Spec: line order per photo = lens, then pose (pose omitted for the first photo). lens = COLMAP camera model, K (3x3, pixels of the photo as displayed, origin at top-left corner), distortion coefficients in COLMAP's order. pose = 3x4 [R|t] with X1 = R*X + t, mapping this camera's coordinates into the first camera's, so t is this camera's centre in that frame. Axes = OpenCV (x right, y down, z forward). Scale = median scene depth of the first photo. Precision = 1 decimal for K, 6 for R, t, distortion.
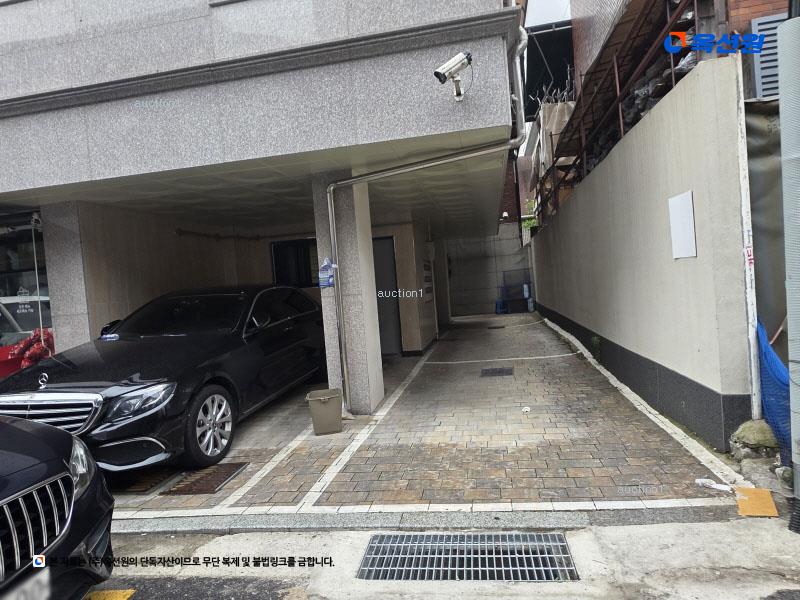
lens RADIAL K [[486.2, 0, 400.0], [0, 486.2, 300.0], [0, 0, 1]] dist [0.001778, -0.000738]
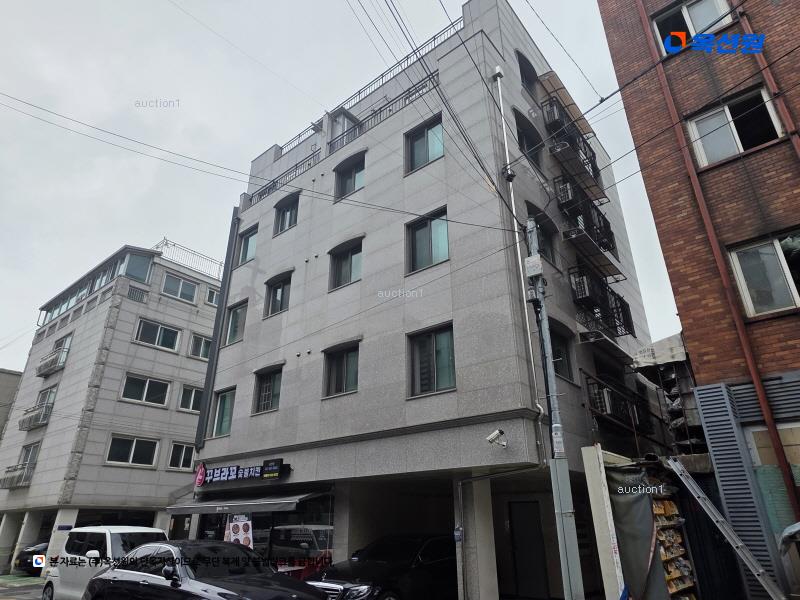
lens RADIAL K [[486.2, 0, 400.0], [0, 486.2, 300.0], [0, 0, 1]] dist [0.001778, -0.000738]
pose [[0.868789, -0.140036, -0.474969, 0.643444], [-0.079795, 0.907053, -0.413385, -0.075386], [0.488711, 0.397045, 0.776864, -0.851934]]
